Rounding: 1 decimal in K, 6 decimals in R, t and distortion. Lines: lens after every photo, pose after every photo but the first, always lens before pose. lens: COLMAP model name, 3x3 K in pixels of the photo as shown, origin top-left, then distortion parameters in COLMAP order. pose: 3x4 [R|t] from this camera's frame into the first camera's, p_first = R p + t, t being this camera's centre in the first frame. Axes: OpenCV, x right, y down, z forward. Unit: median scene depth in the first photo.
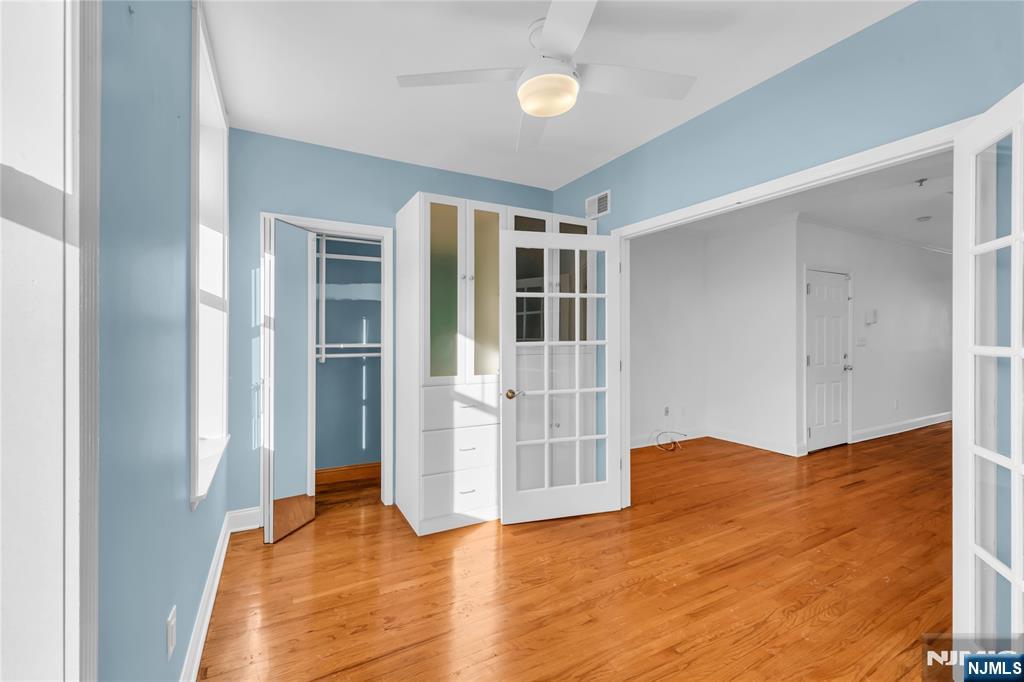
lens RADIAL K [[427.2, 0, 487.9], [0, 427.2, 334.8], [0, 0, 1]] dist [0.002702, -0.000854]
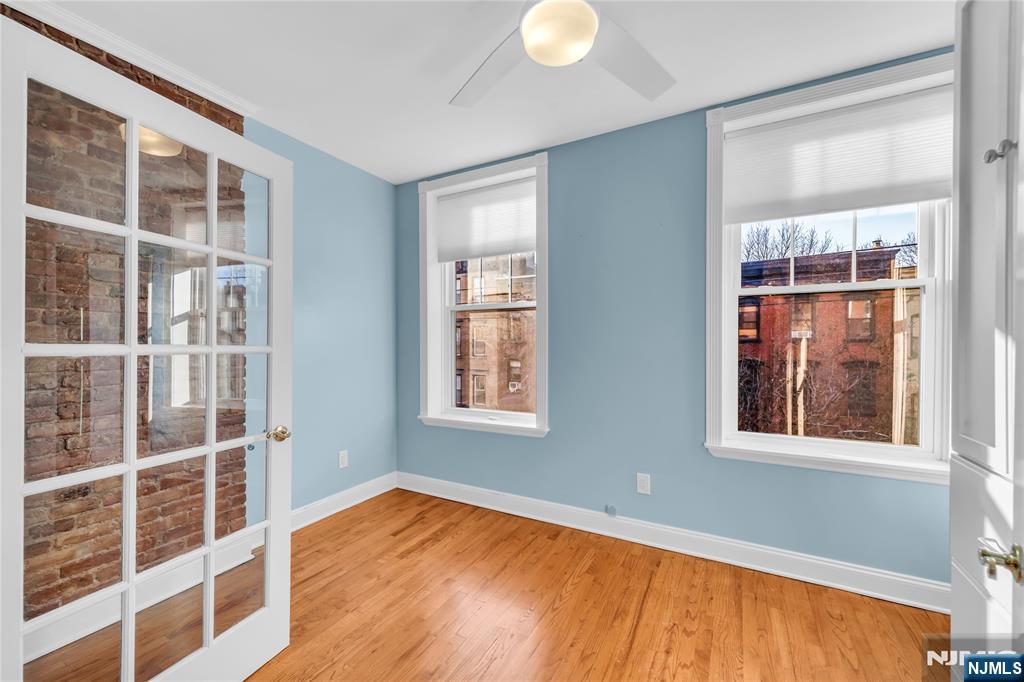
lens RADIAL K [[427.2, 0, 504.0], [0, 427.2, 345.7], [0, 0, 1]] dist [0.002702, -0.000854]
pose [[-0.835215, -0.000134, -0.549924, 0.426554], [-0.000216, 1.000000, 0.000085, 0.014353], [0.549924, 0.000190, -0.835215, 1.044266]]
